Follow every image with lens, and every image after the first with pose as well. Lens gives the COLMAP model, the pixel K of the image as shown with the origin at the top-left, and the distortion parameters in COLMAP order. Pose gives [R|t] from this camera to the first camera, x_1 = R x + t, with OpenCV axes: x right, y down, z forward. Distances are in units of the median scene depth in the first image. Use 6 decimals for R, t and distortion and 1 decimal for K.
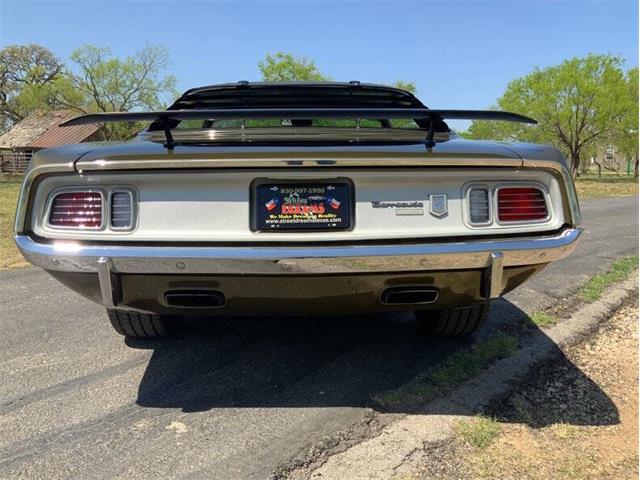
lens RADIAL K [[532.9, 0, 311.9], [0, 532.9, 241.2], [0, 0, 1]] dist [0.066233, -0.127579]
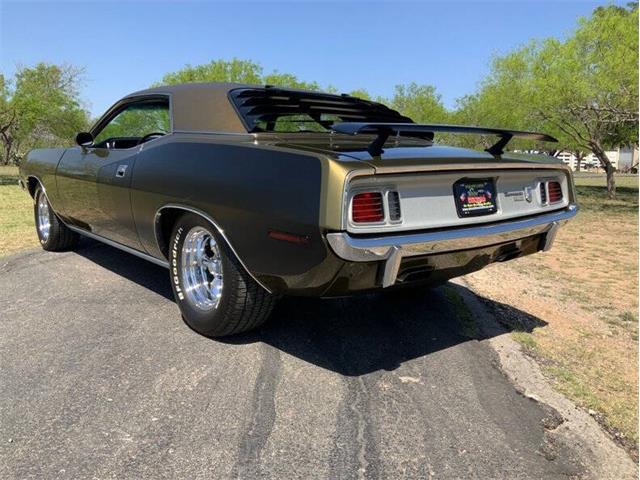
lens RADIAL K [[532.9, 0, 311.9], [0, 532.9, 241.2], [0, 0, 1]] dist [0.066233, -0.127579]
pose [[0.786007, -0.083782, 0.612514, -1.202966], [0.072250, 0.996434, 0.043582, -0.043304], [-0.613981, 0.009998, 0.789258, 0.165691]]
